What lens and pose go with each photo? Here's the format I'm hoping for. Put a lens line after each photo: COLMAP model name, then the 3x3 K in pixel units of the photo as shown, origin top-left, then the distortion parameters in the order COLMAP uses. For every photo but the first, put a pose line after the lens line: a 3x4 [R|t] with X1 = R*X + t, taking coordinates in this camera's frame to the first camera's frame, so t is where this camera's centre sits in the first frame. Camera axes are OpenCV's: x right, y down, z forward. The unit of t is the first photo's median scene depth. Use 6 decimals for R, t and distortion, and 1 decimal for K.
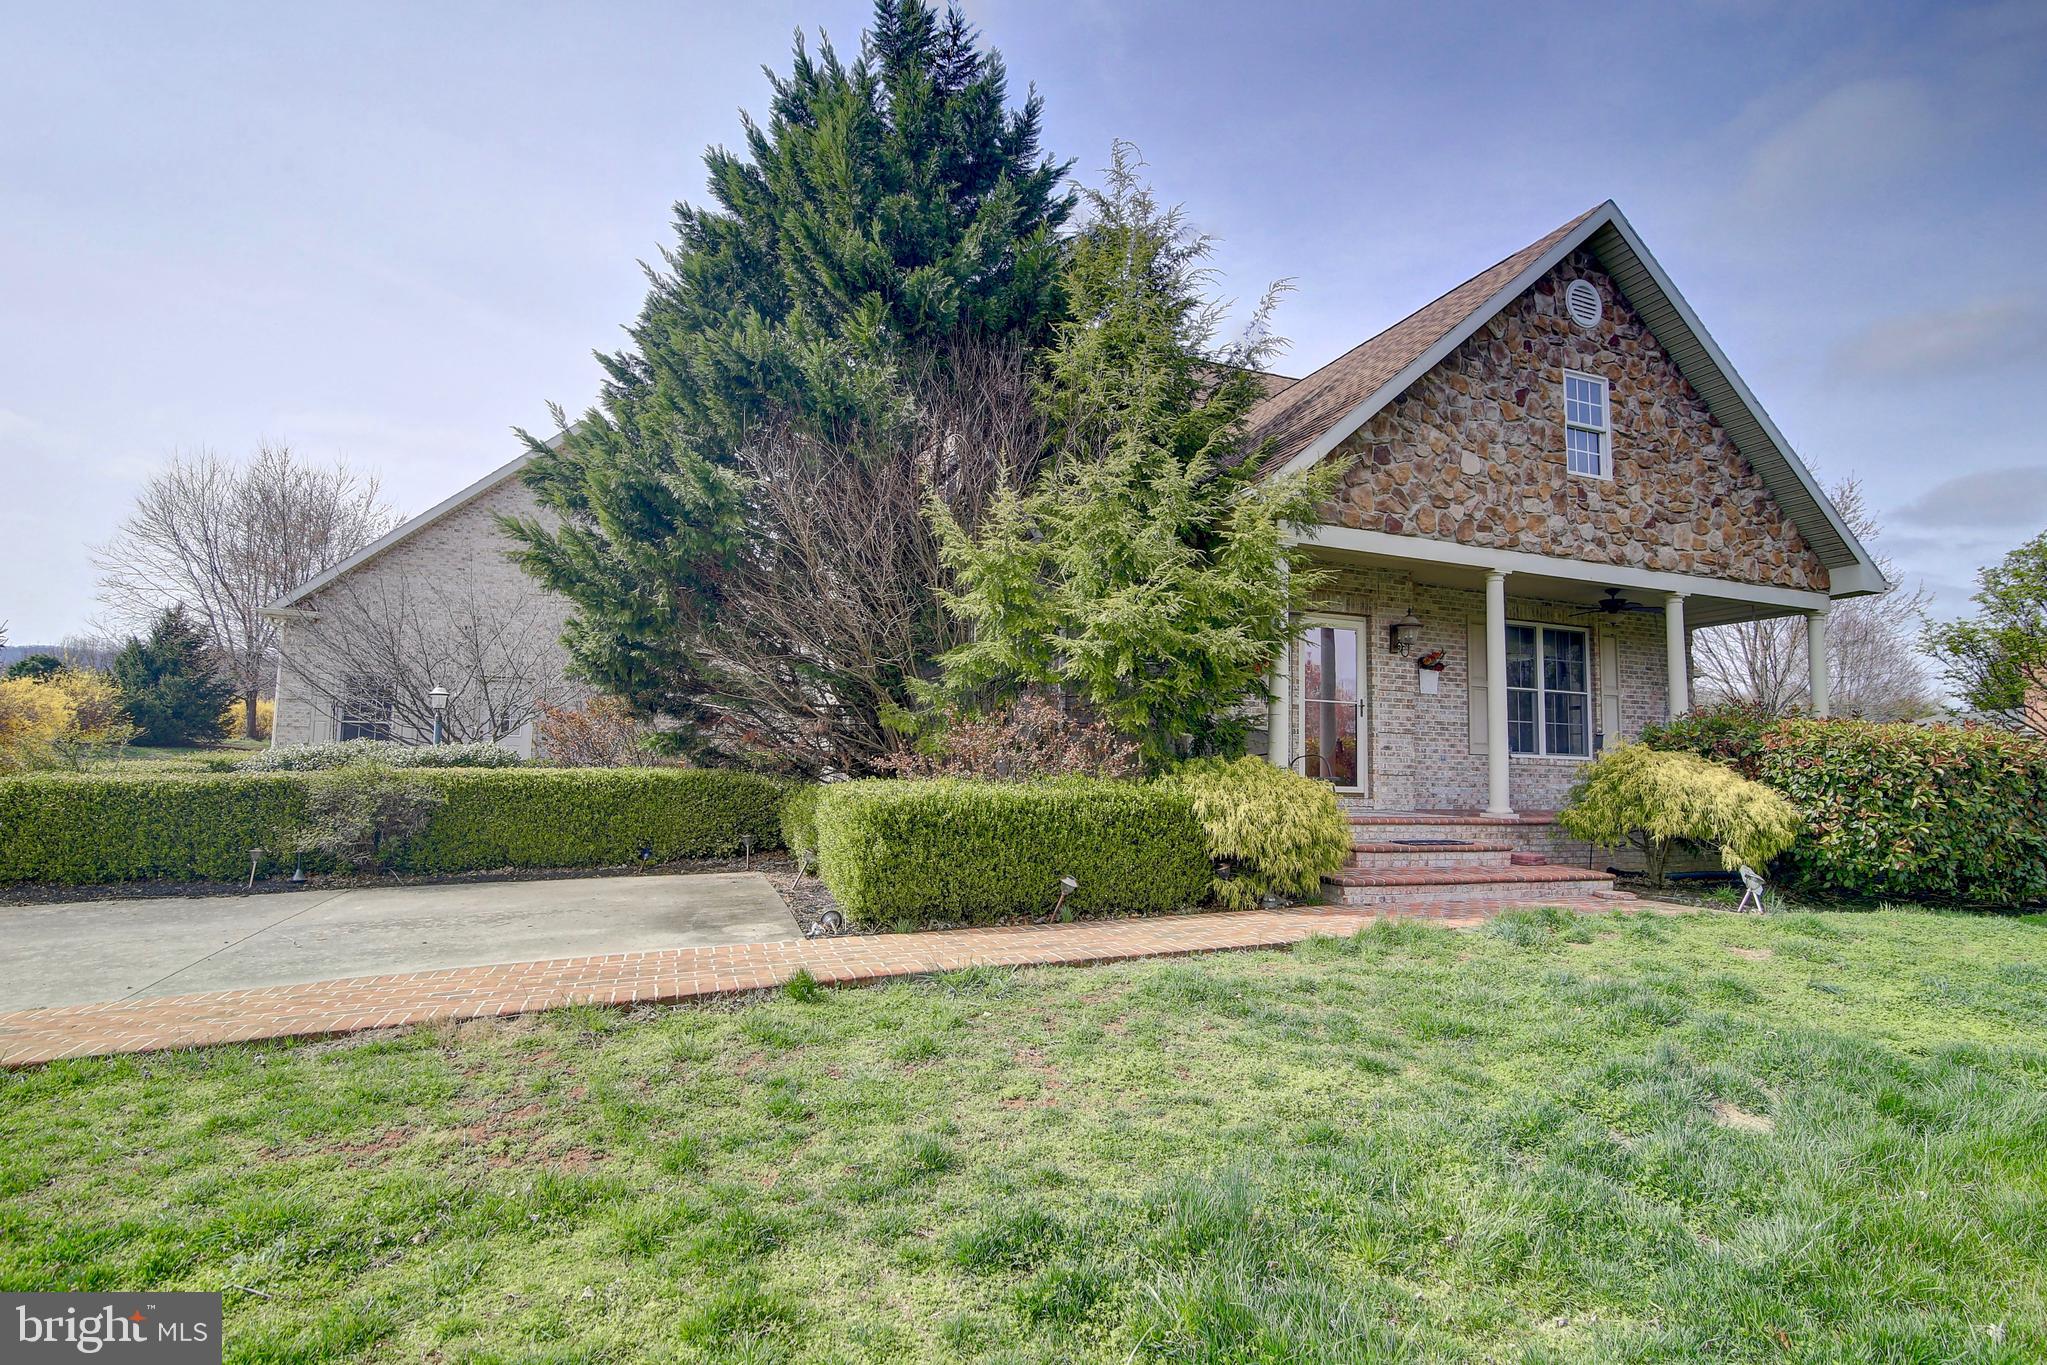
lens RADIAL K [[963.6, 0, 1026.5], [0, 963.6, 684.9], [0, 0, 1]] dist [-0.022219, 0.005708]
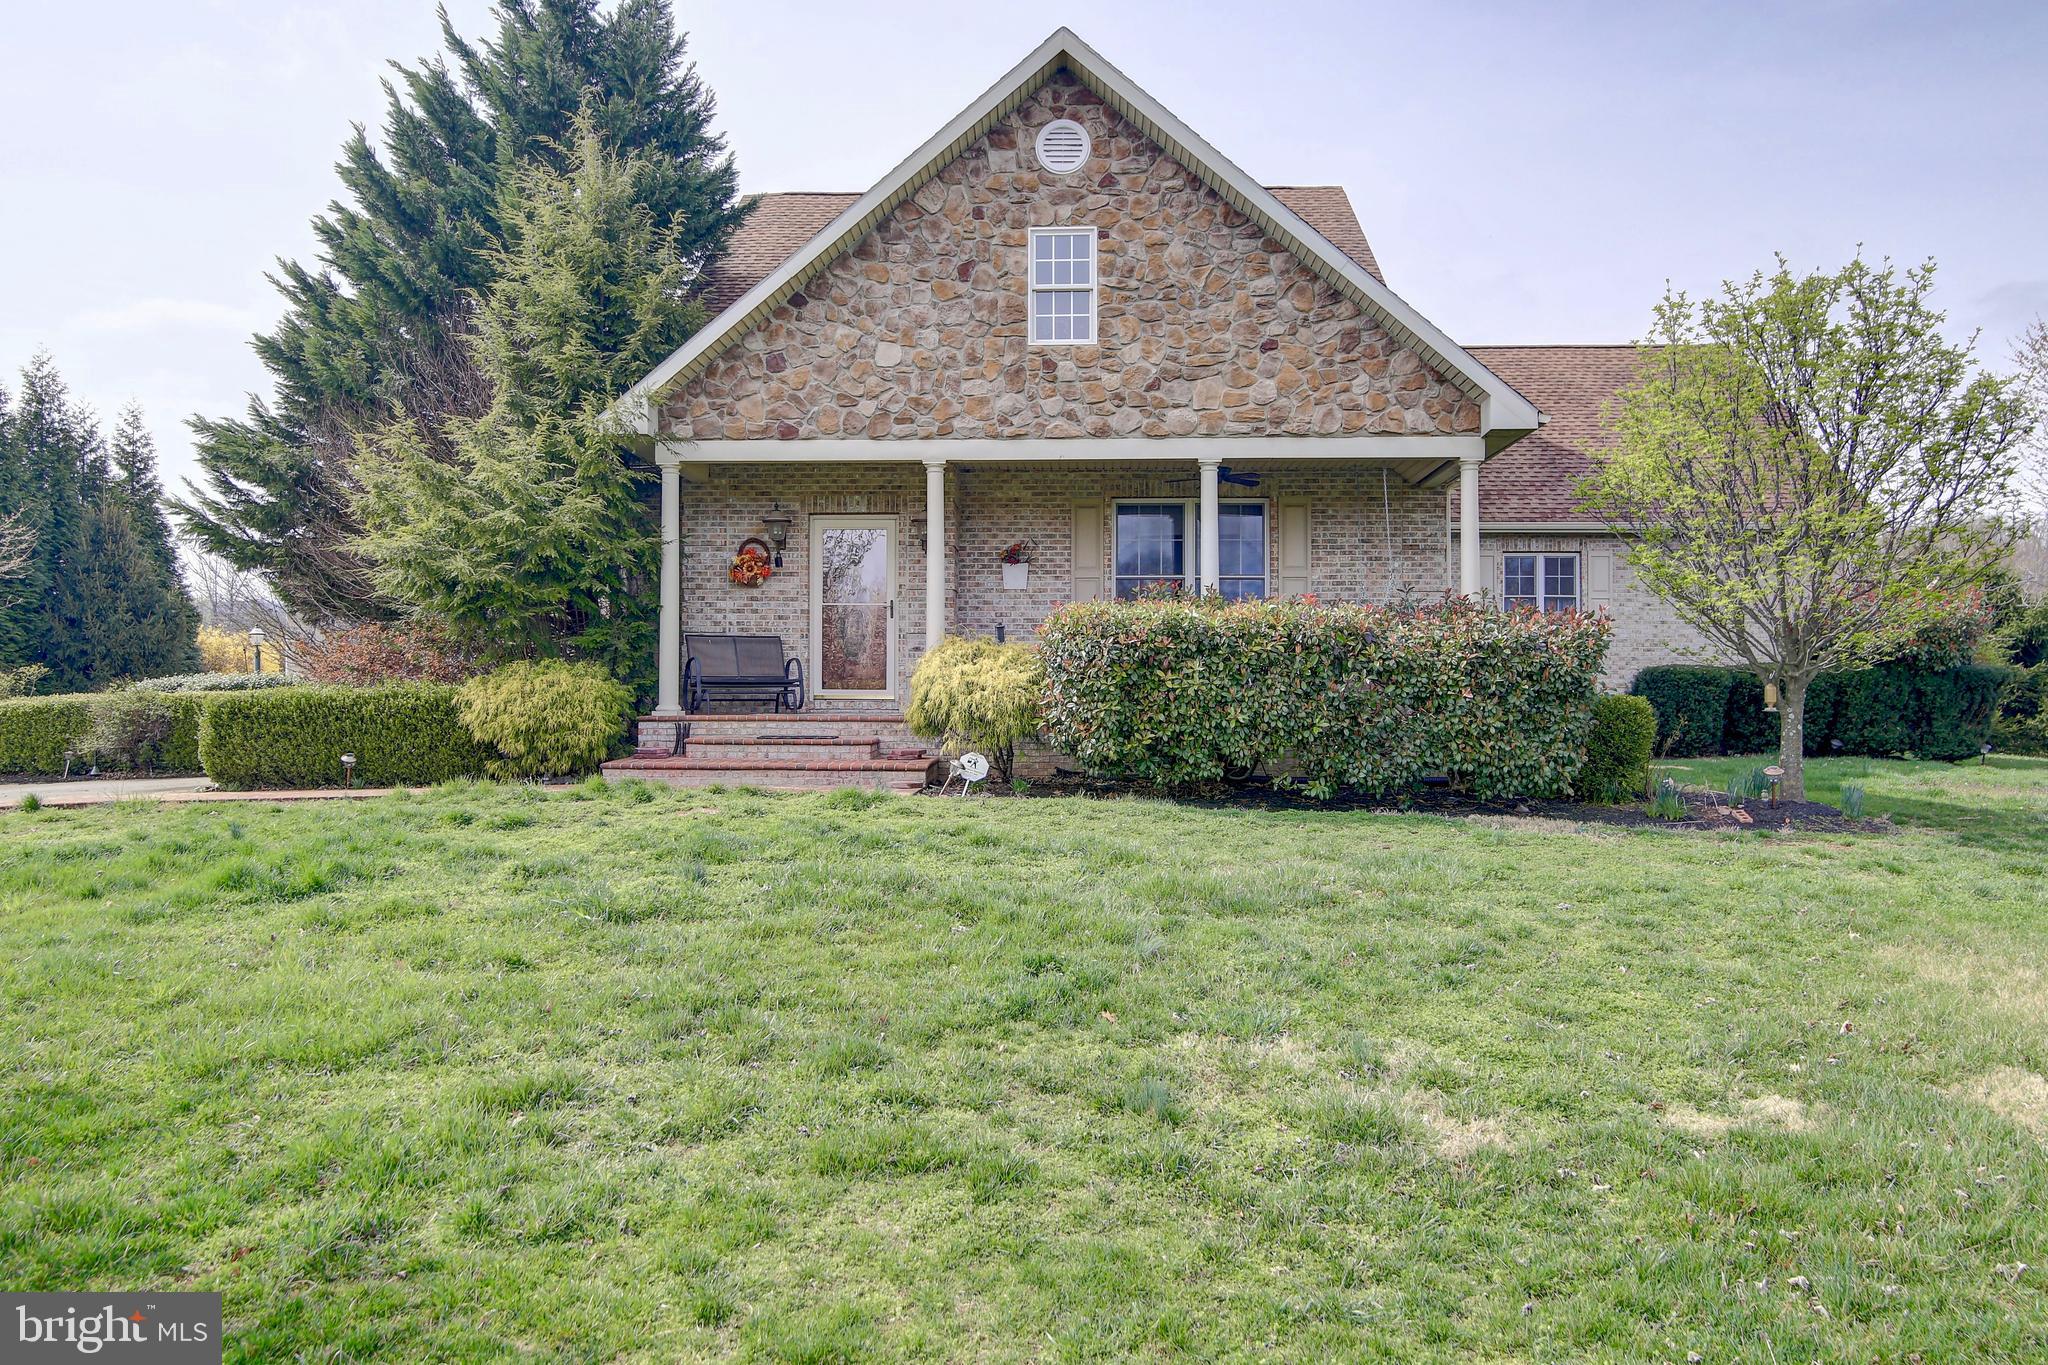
lens RADIAL K [[1269.0, 0, 1024.0], [0, 1269.0, 682.5], [0, 0, 1]] dist [-0.005893, 0.000128]
pose [[0.924484, -0.028033, -0.380189, 1.010056], [0.053981, 0.996870, 0.057760, 0.032416], [0.377380, -0.073921, 0.923104, -0.155013]]
